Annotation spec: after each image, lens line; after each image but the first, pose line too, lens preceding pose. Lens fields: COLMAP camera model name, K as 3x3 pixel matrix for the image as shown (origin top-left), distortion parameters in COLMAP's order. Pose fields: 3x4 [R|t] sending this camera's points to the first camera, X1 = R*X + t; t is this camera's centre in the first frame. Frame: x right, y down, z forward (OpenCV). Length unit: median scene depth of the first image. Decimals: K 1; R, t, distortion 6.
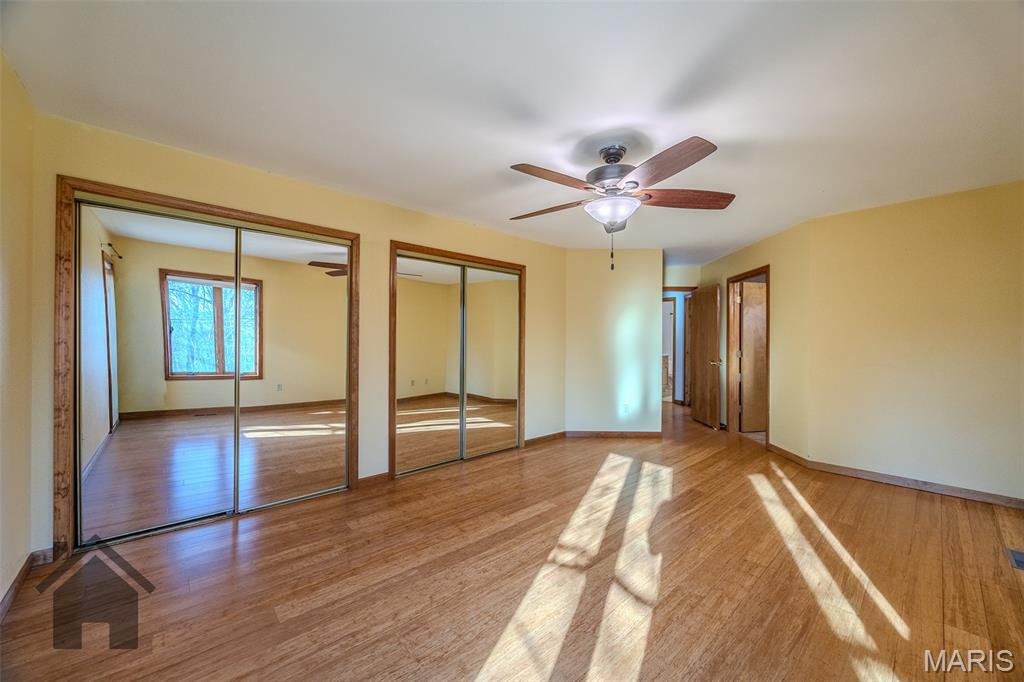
lens RADIAL K [[388.6, 0, 514.4], [0, 388.6, 339.9], [0, 0, 1]] dist [0.007415, -0.003704]
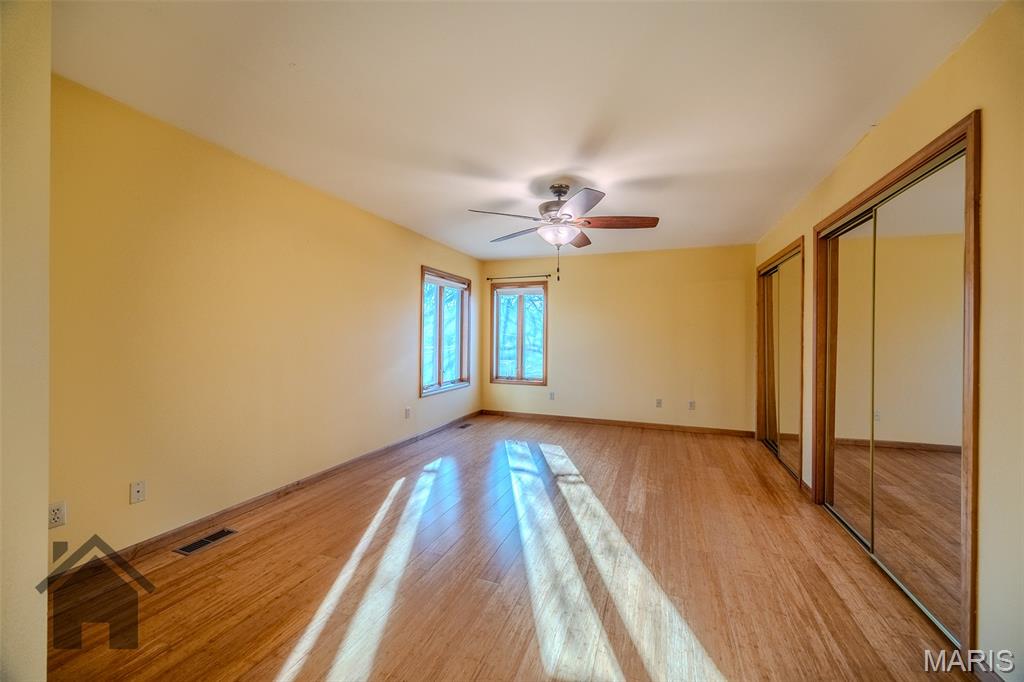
lens RADIAL K [[388.6, 0, 514.4], [0, 388.6, 339.9], [0, 0, 1]] dist [0.007415, -0.003704]
pose [[-0.890870, -0.015286, -0.454002, 0.853419], [-0.017368, 0.999849, 0.000417, 0.013332], [0.453927, 0.008257, -0.891001, 1.849668]]
